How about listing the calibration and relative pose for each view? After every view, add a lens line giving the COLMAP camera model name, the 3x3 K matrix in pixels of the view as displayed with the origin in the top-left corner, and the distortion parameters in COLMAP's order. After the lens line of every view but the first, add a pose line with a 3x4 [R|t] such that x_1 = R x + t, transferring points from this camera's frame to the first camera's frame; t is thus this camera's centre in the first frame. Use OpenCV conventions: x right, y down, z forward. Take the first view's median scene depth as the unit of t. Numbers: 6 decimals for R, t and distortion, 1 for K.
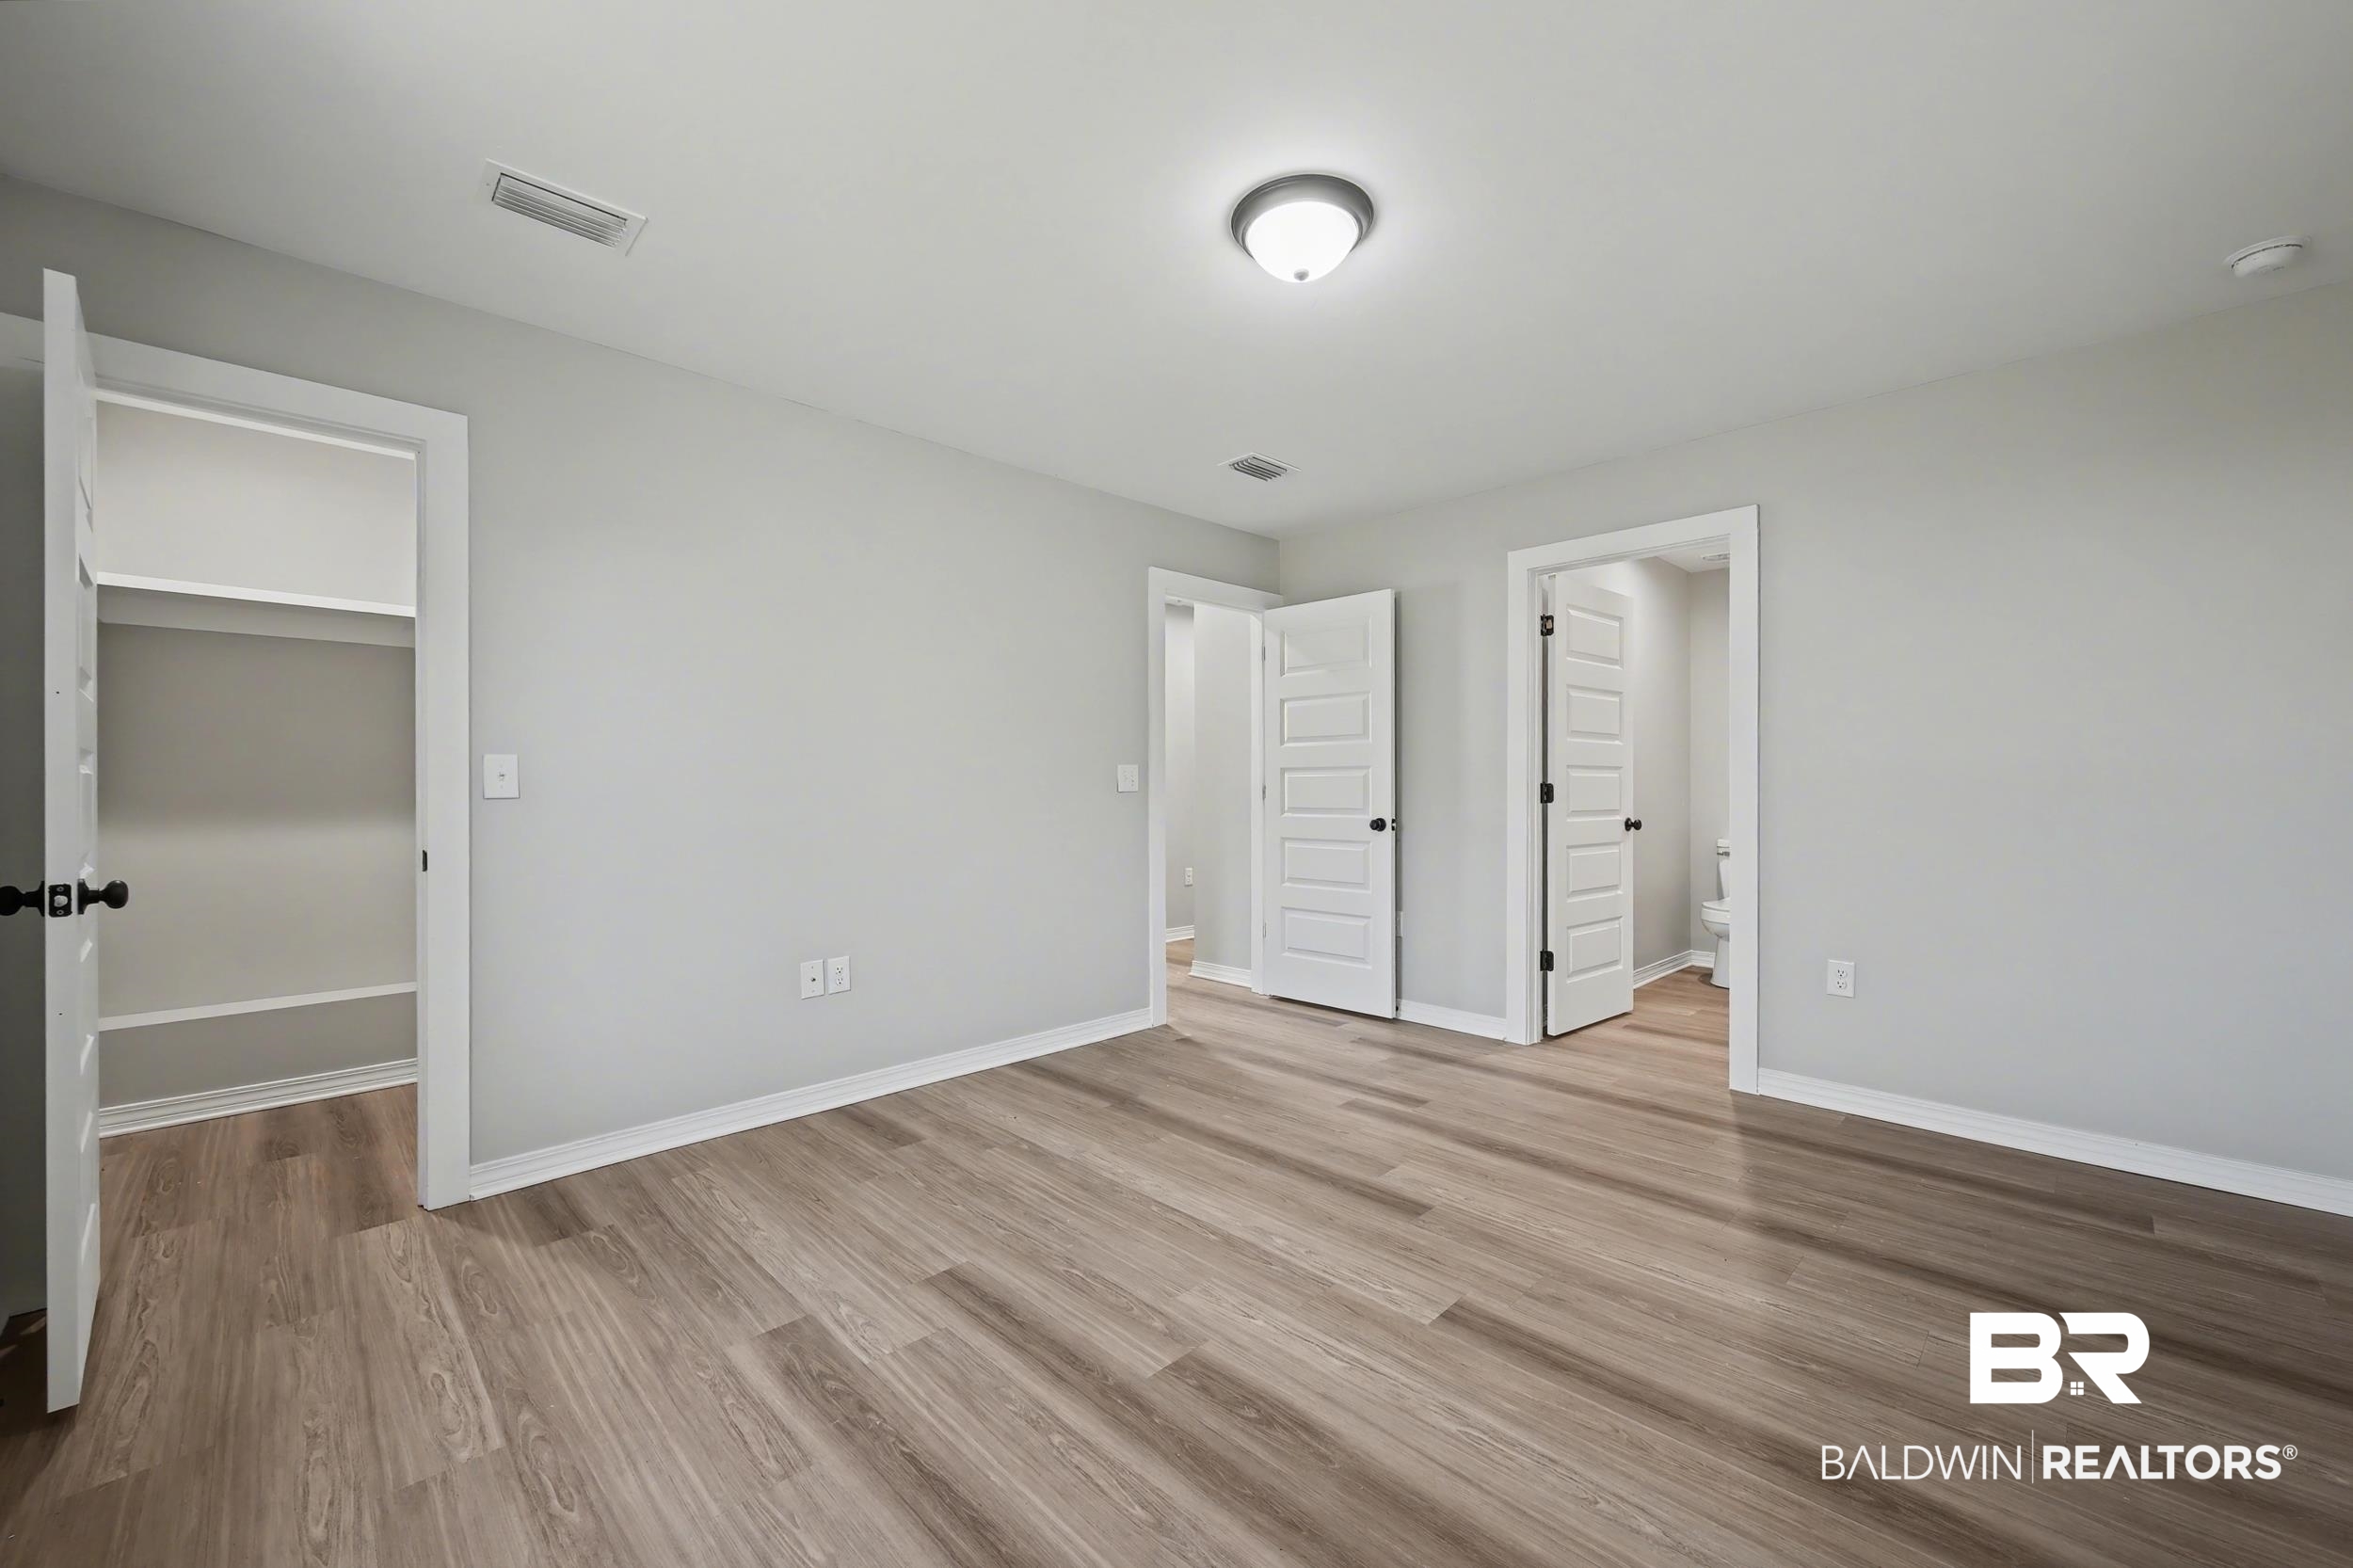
lens RADIAL K [[925.6, 0, 1191.9], [0, 925.6, 783.3], [0, 0, 1]] dist [0.002262, 0.000261]
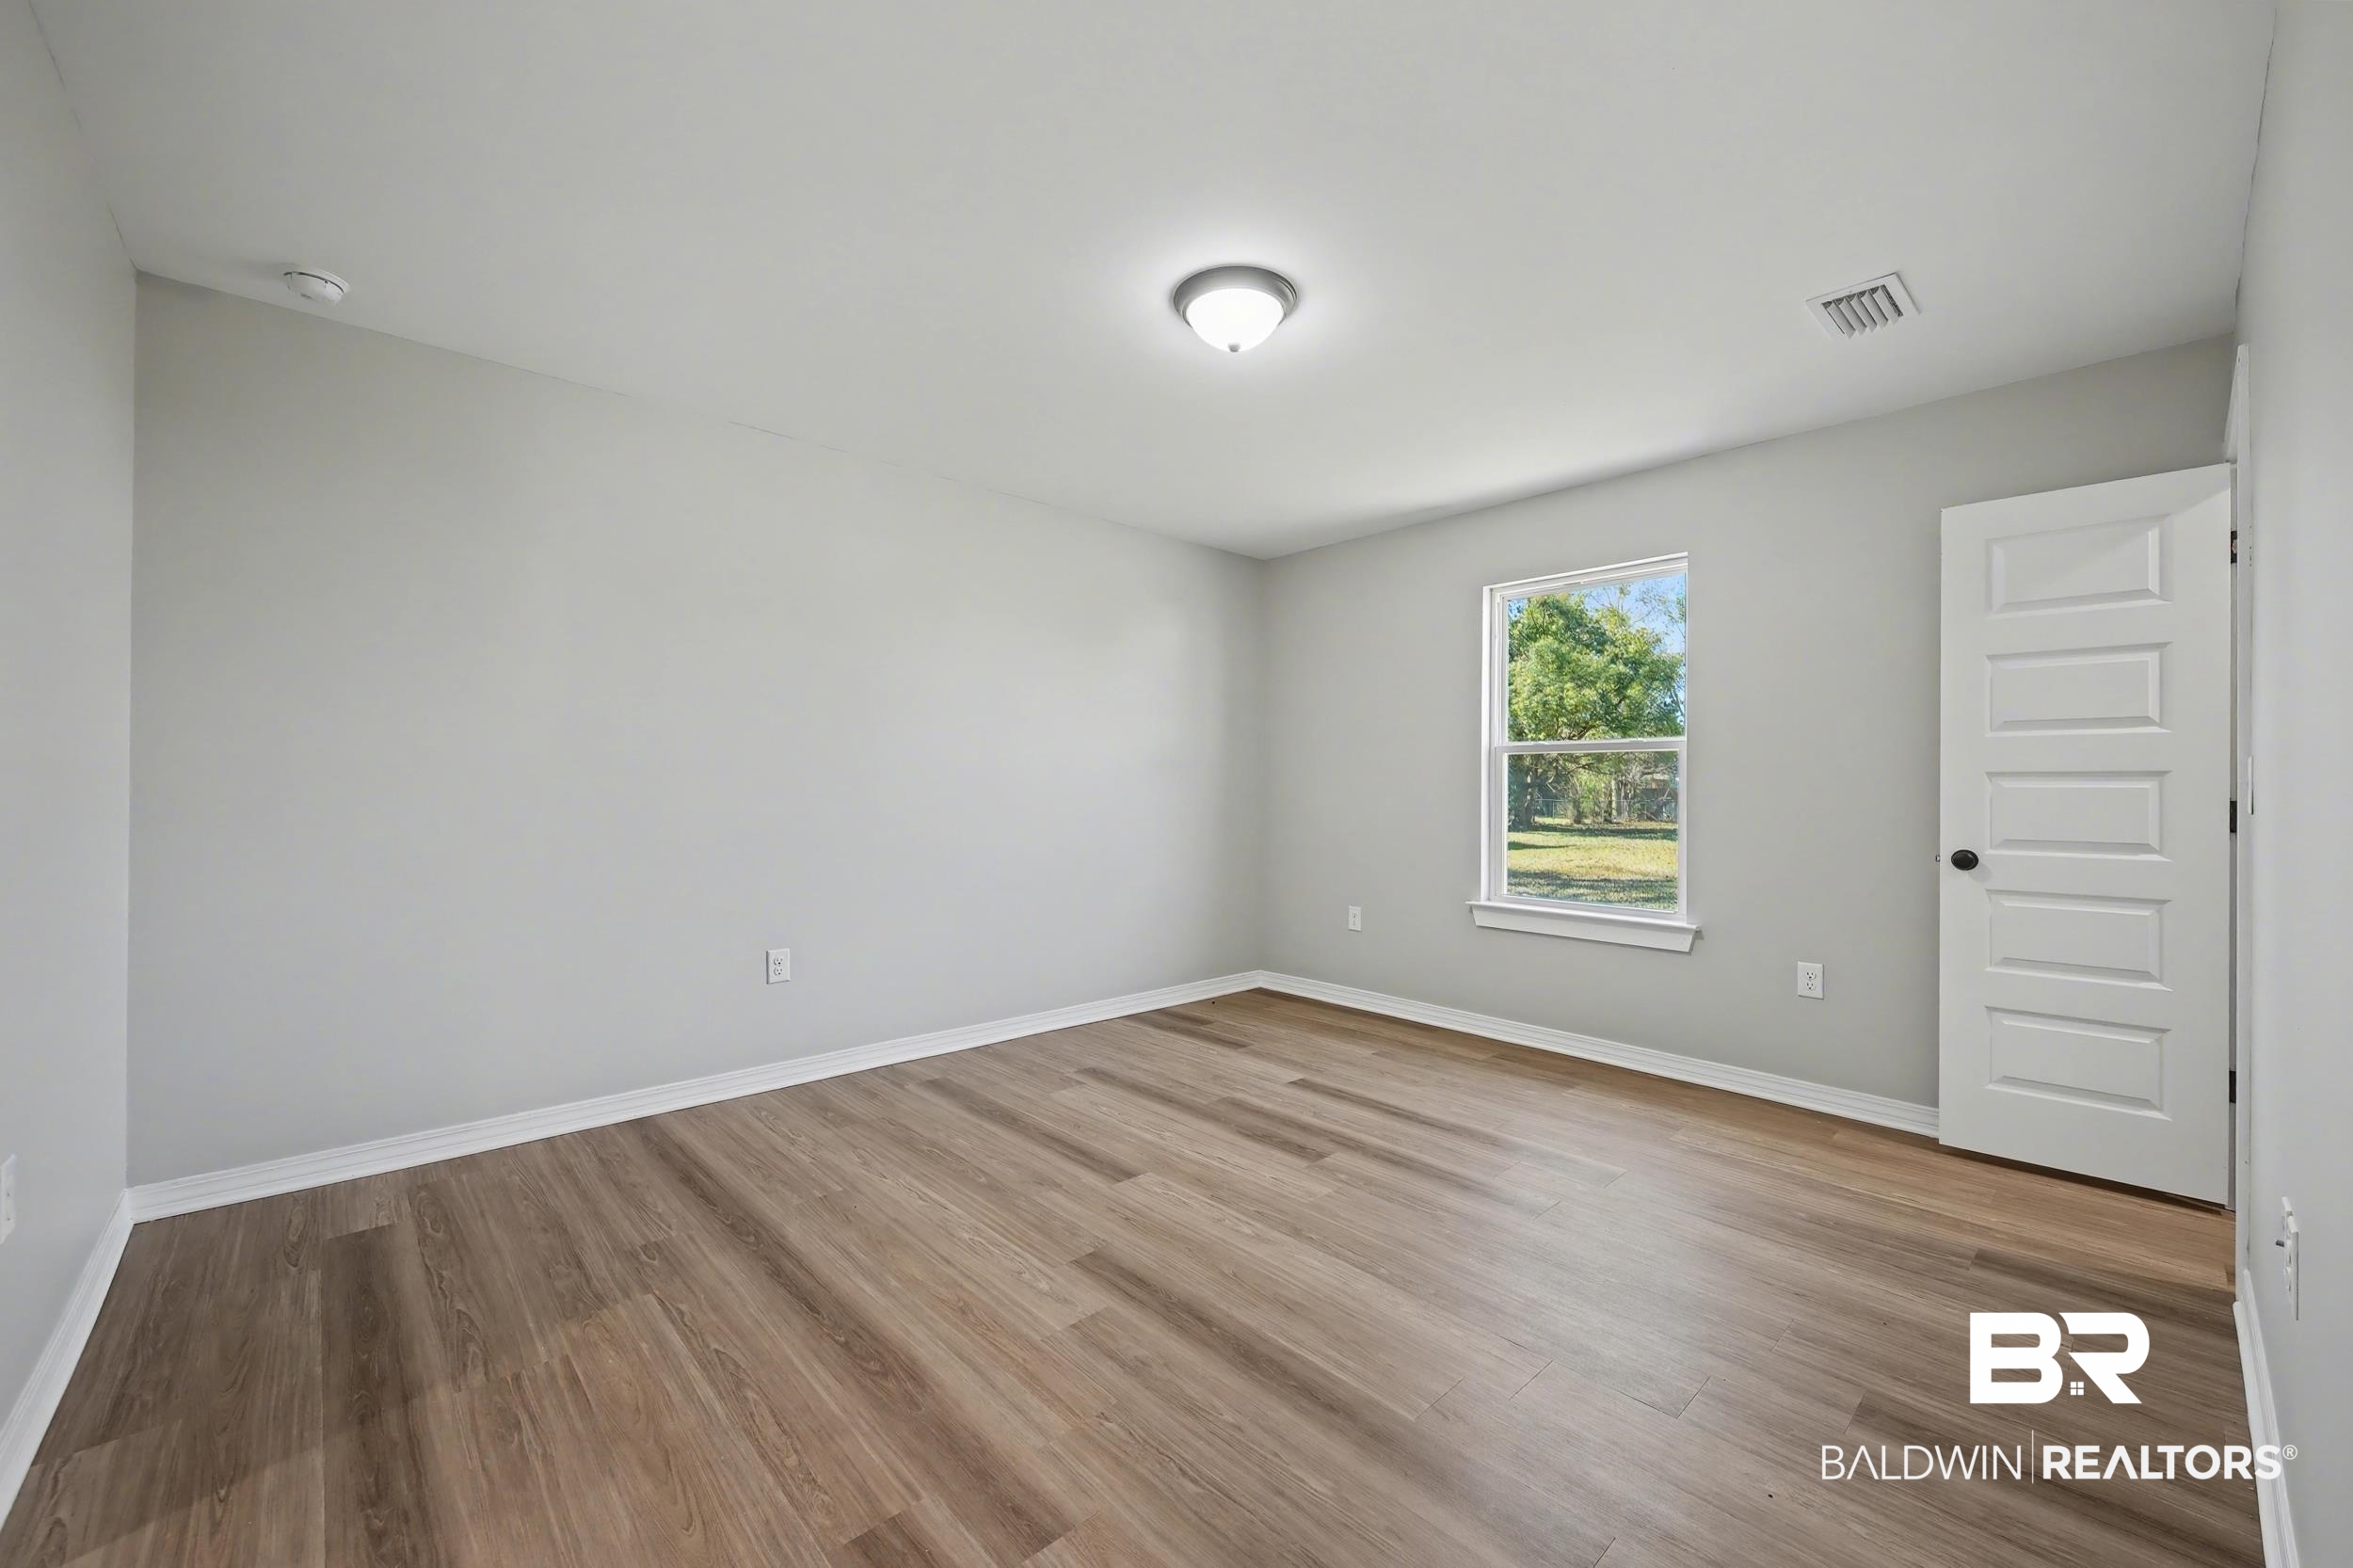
lens RADIAL K [[925.6, 0, 1191.9], [0, 925.6, 783.3], [0, 0, 1]] dist [0.002262, 0.000261]
pose [[-0.999482, -0.004093, 0.031908, 0.127897], [-0.004206, 0.999985, -0.003456, -0.003694], [-0.031893, -0.003588, -0.999485, 2.099874]]
